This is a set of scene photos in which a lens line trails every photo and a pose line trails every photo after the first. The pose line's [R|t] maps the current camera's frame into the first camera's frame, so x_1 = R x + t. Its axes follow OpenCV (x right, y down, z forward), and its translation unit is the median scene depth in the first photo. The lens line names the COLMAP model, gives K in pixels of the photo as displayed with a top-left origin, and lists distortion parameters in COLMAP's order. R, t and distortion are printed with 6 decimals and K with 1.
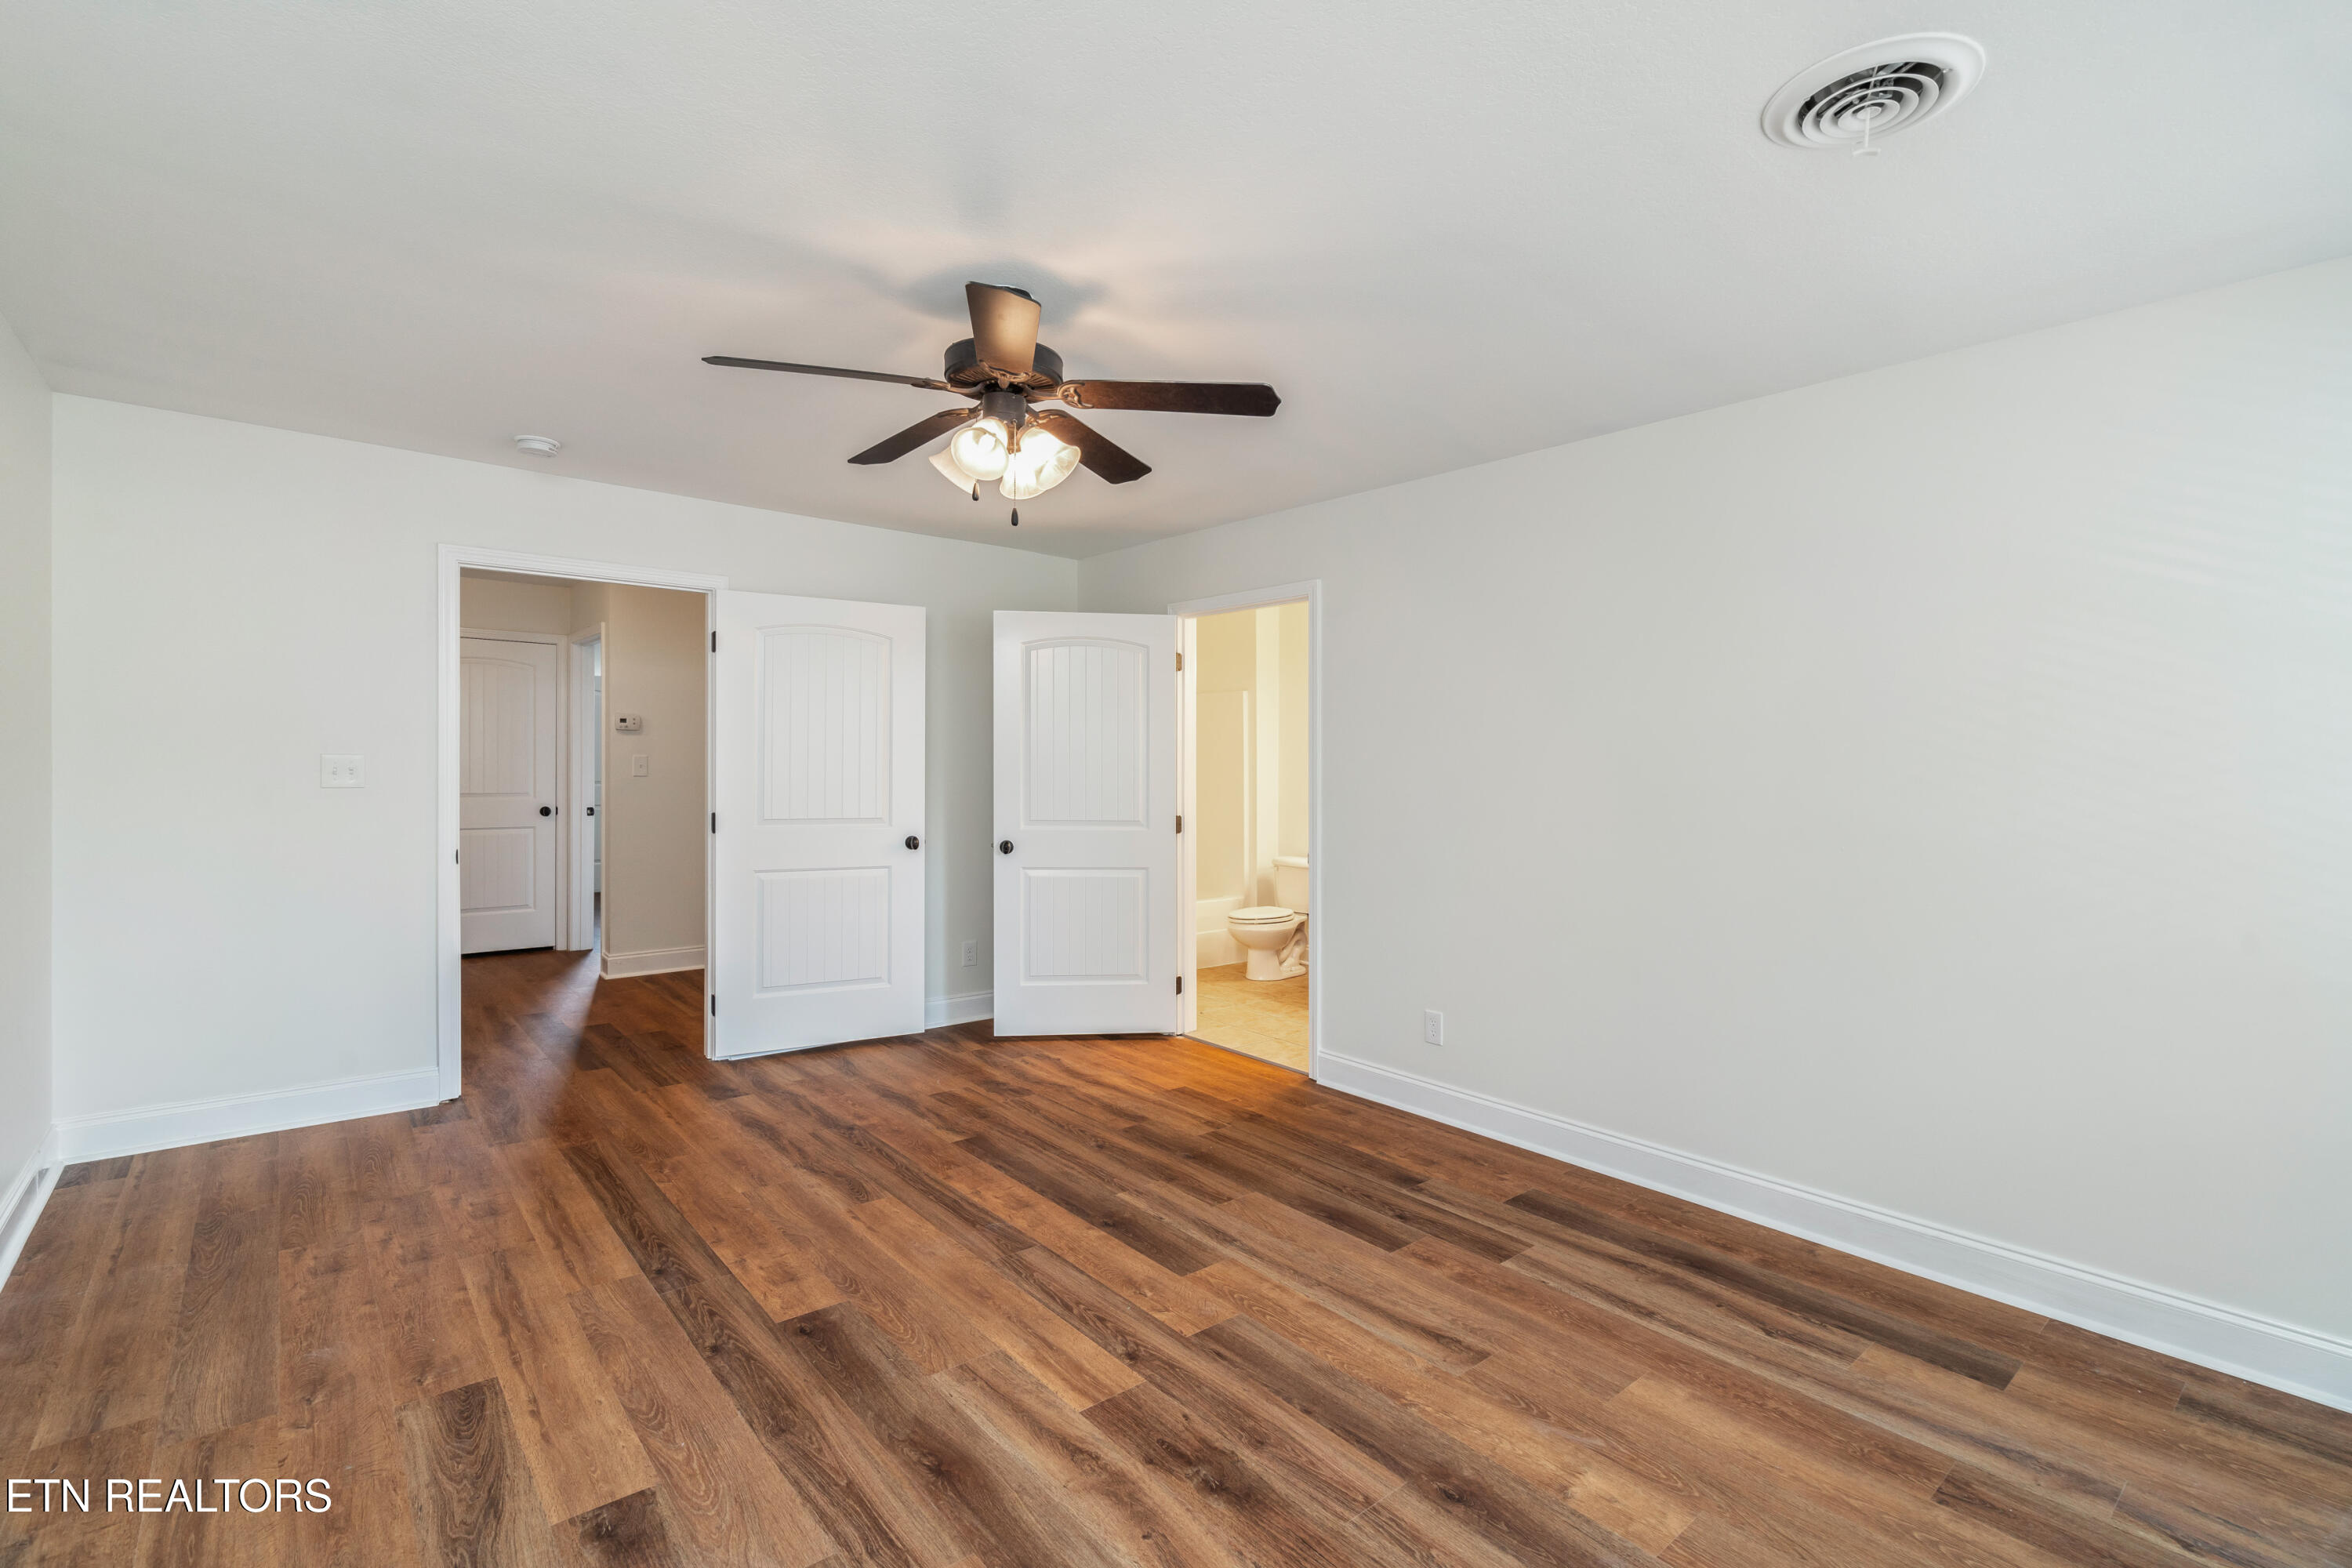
lens RADIAL K [[1076.4, 0, 1189.7], [0, 1076.4, 765.5], [0, 0, 1]] dist [-0.002950, 0.001581]
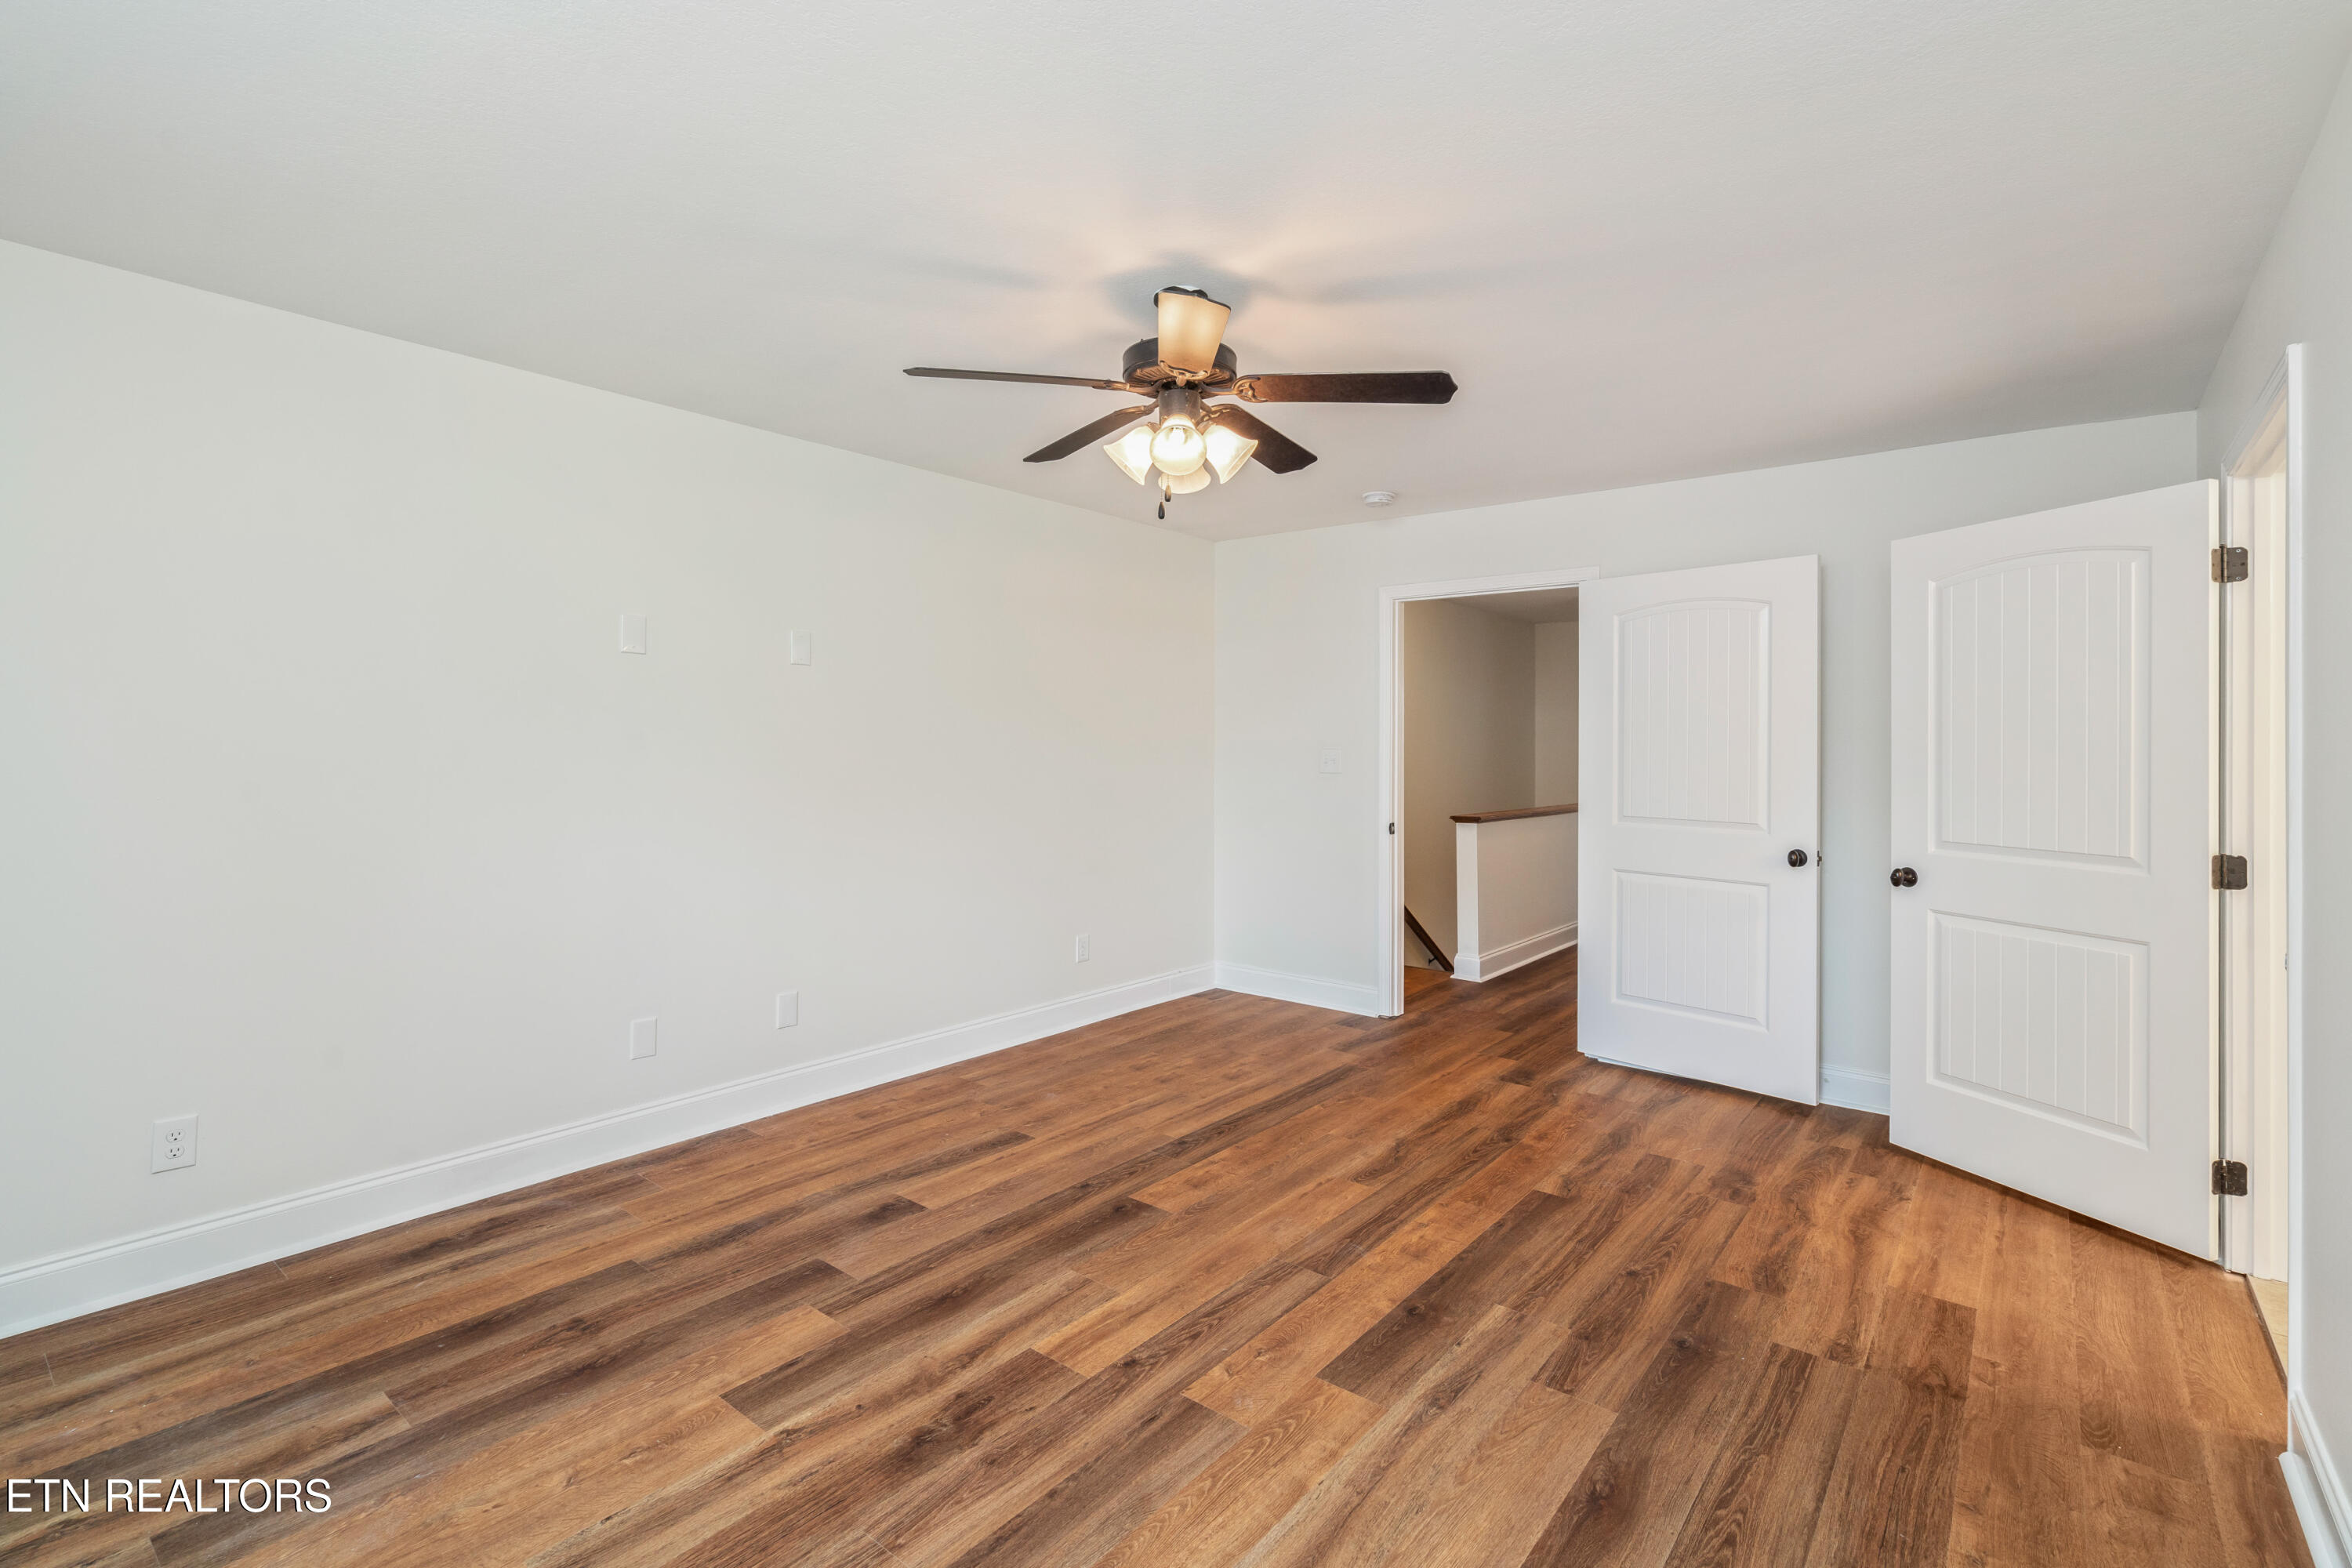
lens RADIAL K [[1076.4, 0, 1188.9], [0, 1076.4, 777.2], [0, 0, 1]] dist [-0.002950, 0.001581]
pose [[0.181407, 0.015141, -0.983292, 0.656045], [-0.006960, 0.999876, 0.014112, 0.006657], [0.983383, 0.004284, 0.181490, 0.639282]]
